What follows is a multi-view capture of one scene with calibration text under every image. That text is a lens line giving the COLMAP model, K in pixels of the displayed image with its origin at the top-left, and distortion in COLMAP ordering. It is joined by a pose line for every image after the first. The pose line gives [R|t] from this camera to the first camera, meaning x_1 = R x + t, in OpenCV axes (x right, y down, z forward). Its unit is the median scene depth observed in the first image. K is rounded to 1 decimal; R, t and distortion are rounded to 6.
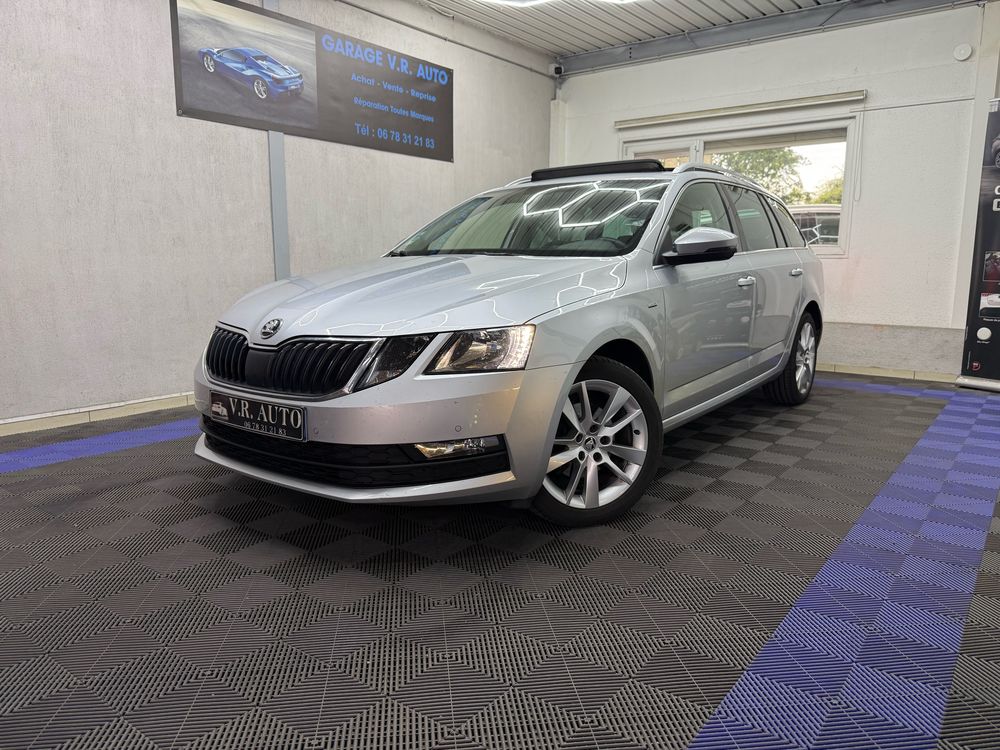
lens RADIAL K [[718.2, 0, 500.0], [0, 718.2, 375.0], [0, 0, 1]] dist [0.000215, -0.006195]
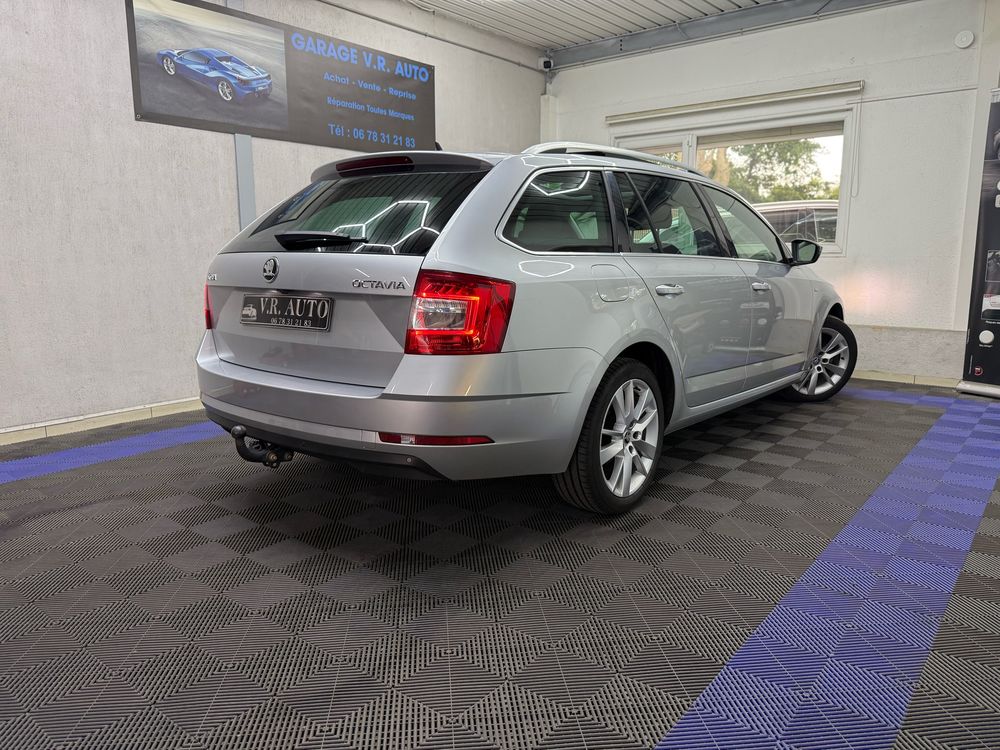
lens RADIAL K [[717.8, 0, 500.1], [0, 717.8, 373.1], [0, 0, 1]] dist [-0.003492, -0.002436]
pose [[0.999616, -0.005260, -0.027213, 0.062111], [0.005480, 0.999953, 0.008022, -0.022518], [0.027170, -0.008168, 0.999597, 0.038025]]
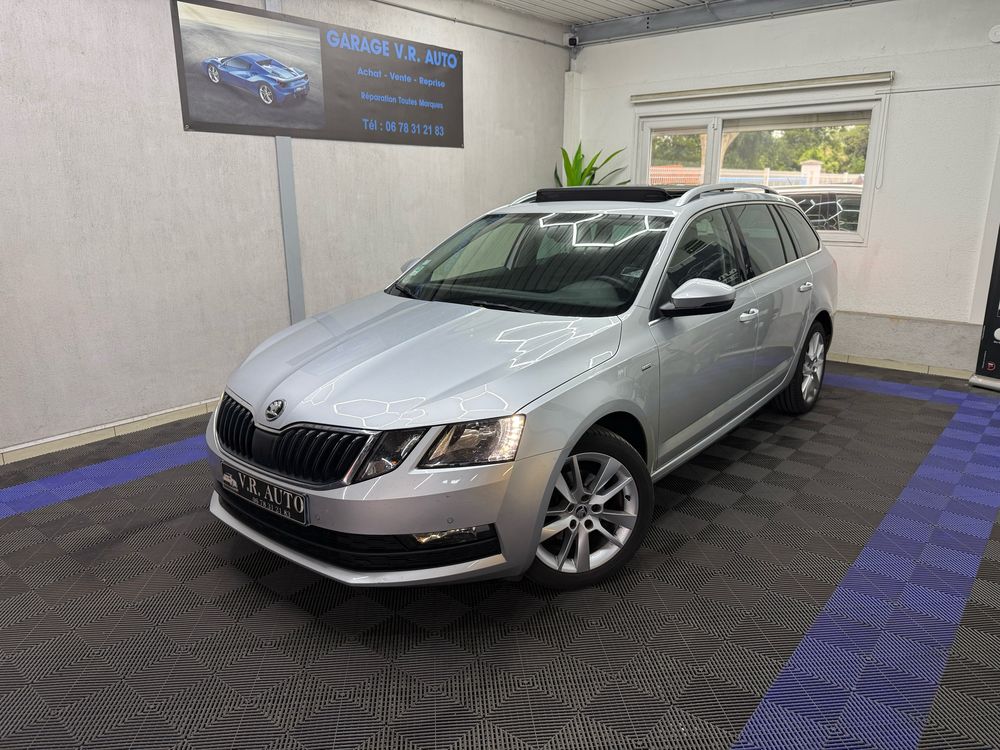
lens RADIAL K [[718.0, 0, 492.6], [0, 718.0, 375.7], [0, 0, 1]] dist [-0.000864, -0.005492]
pose [[0.999131, 0.000624, -0.041668, 0.021074], [0.003422, 0.995283, 0.096955, -0.106582], [0.041532, -0.097013, 0.994416, -0.011683]]
